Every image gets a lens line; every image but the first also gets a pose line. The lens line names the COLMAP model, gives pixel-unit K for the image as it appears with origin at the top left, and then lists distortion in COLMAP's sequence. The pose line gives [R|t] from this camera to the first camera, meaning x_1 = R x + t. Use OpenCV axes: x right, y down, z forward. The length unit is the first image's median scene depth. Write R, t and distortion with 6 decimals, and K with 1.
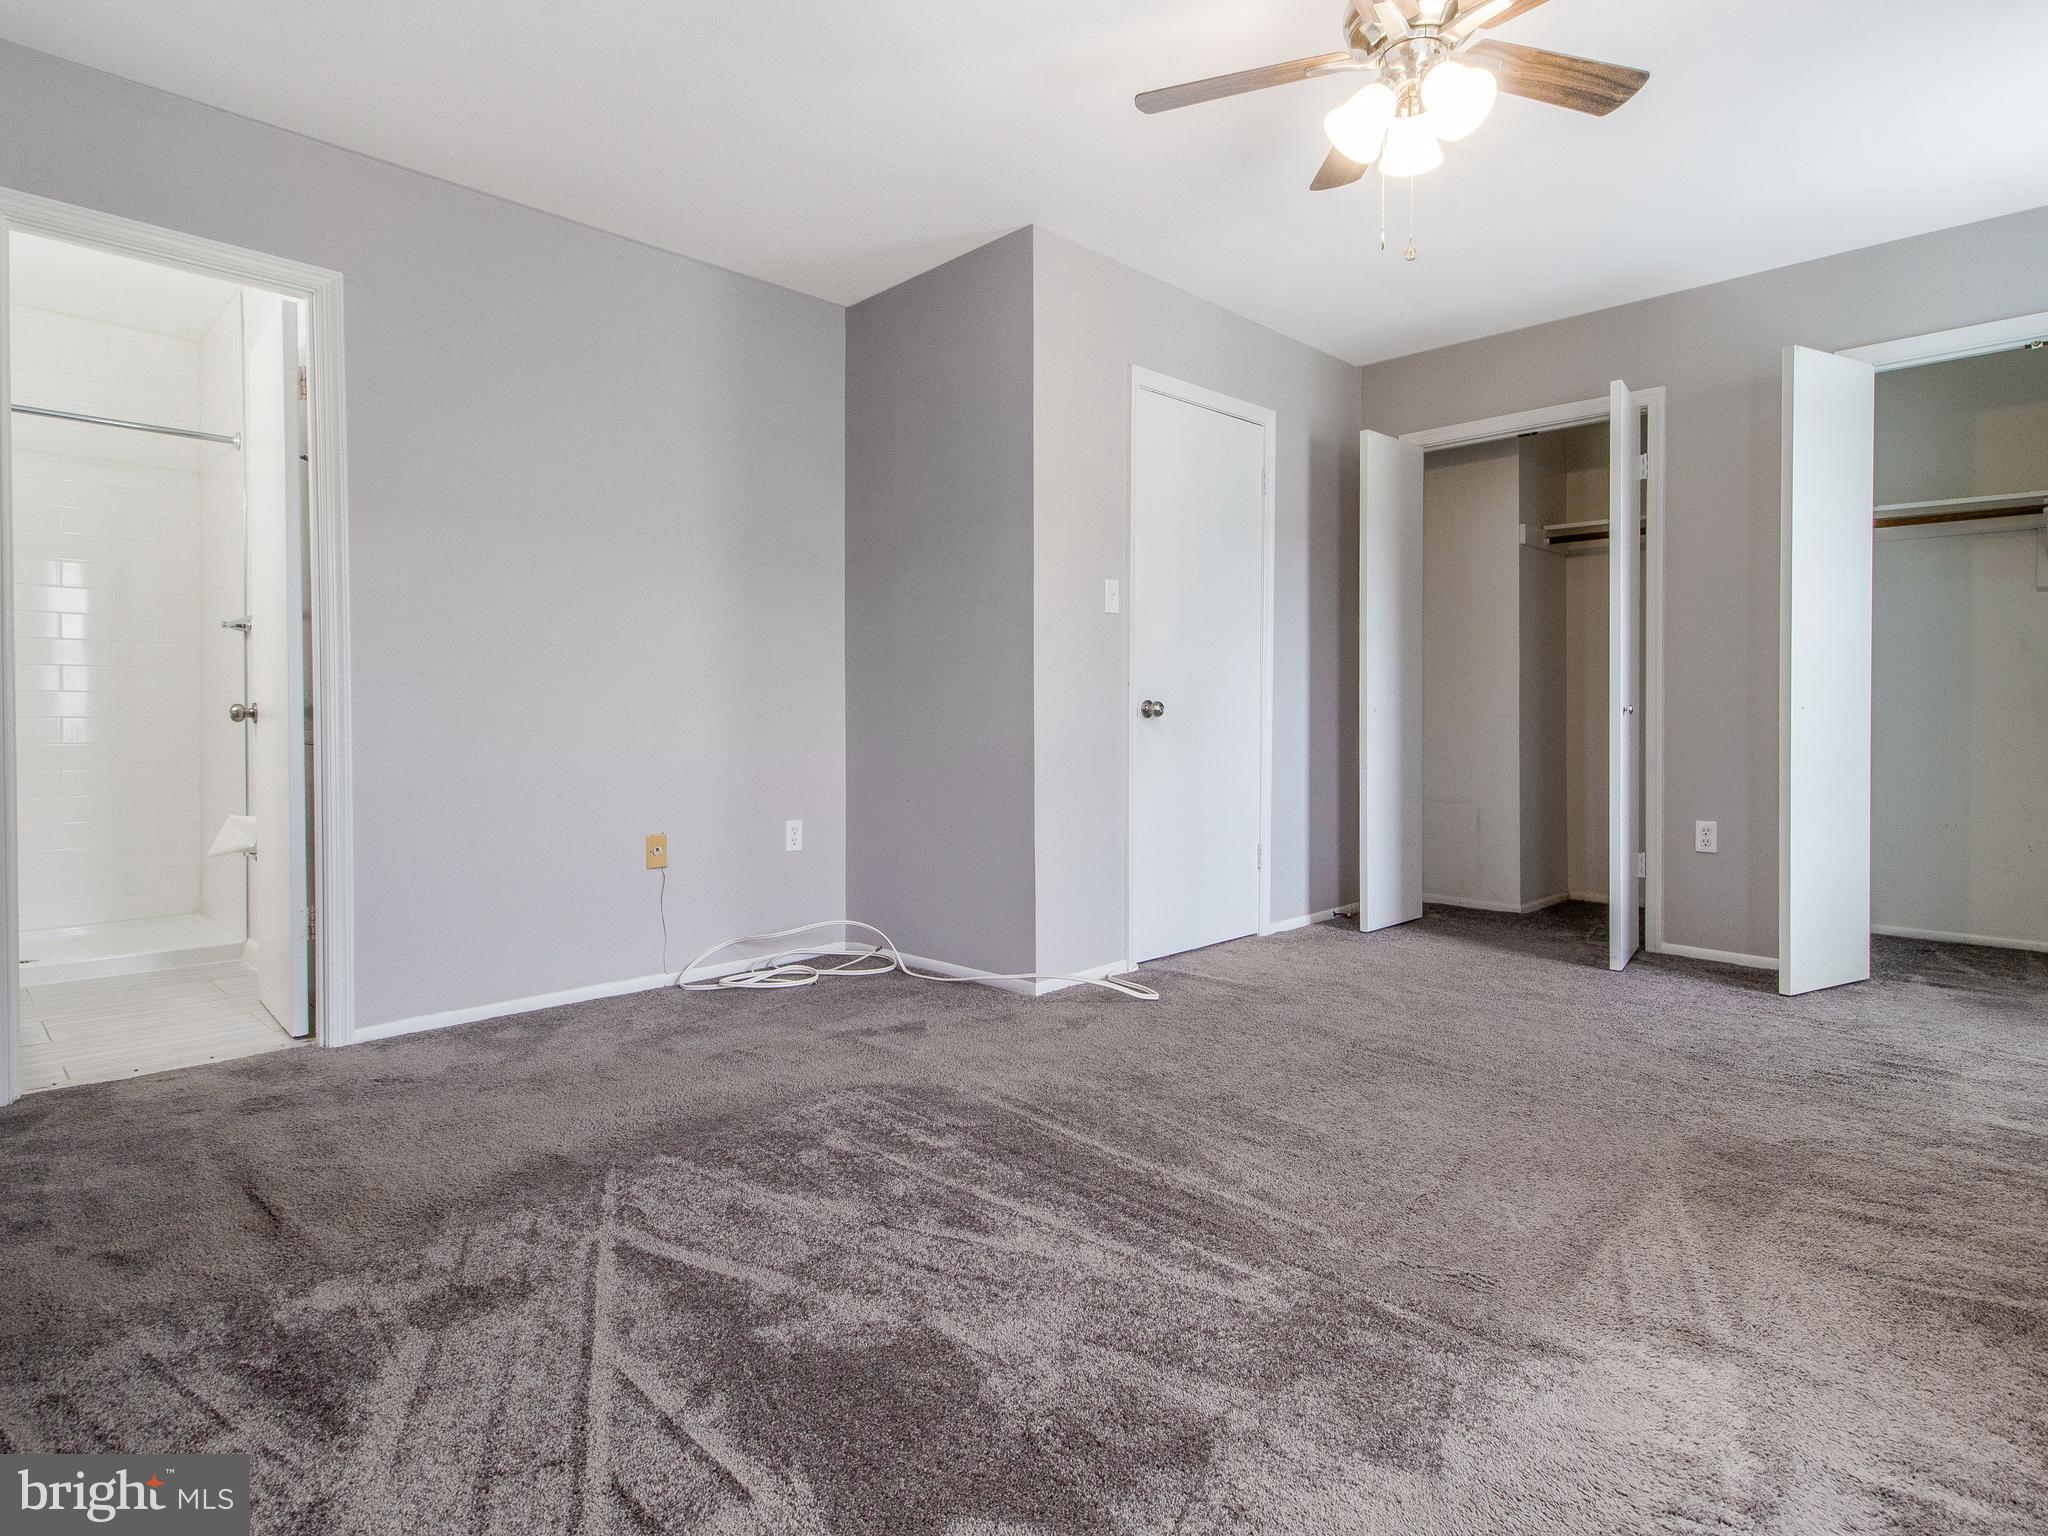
lens RADIAL K [[1114.9, 0, 1048.7], [0, 1114.9, 761.6], [0, 0, 1]] dist [0.030003, -0.014402]
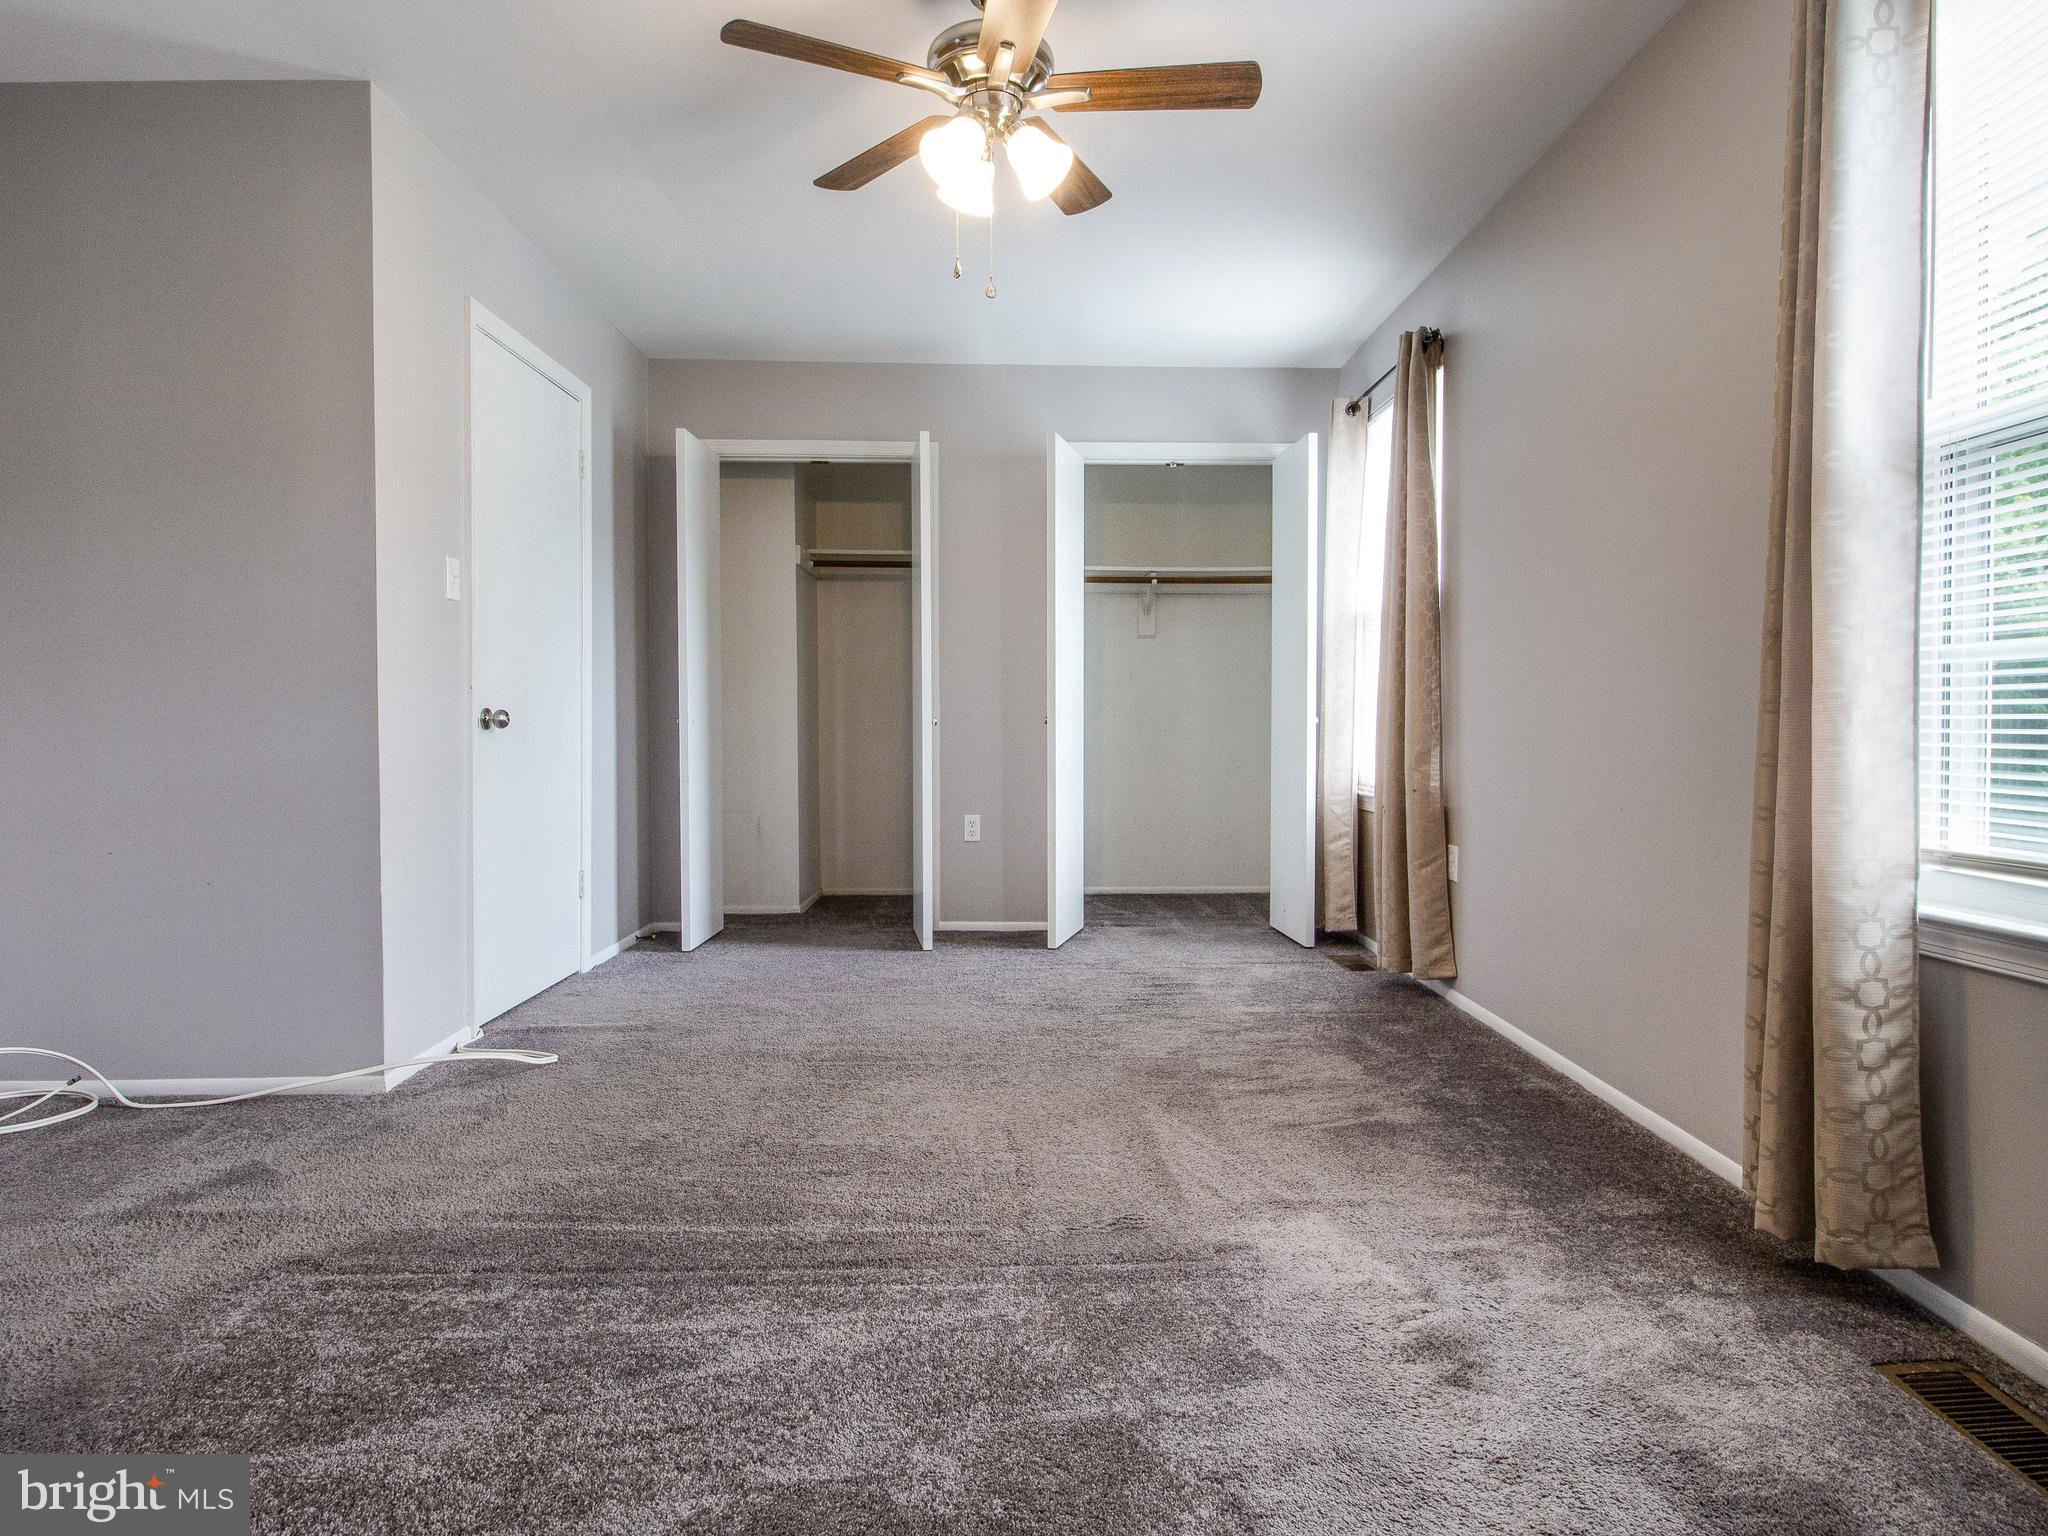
lens RADIAL K [[1143.4, 0, 981.9], [0, 1143.4, 779.0], [0, 0, 1]] dist [0.006657, -0.001117]
pose [[0.692177, -0.034384, 0.720908, -0.369604], [0.030606, 0.999364, 0.018278, -0.009220], [-0.721078, 0.009412, 0.692789, 0.201085]]
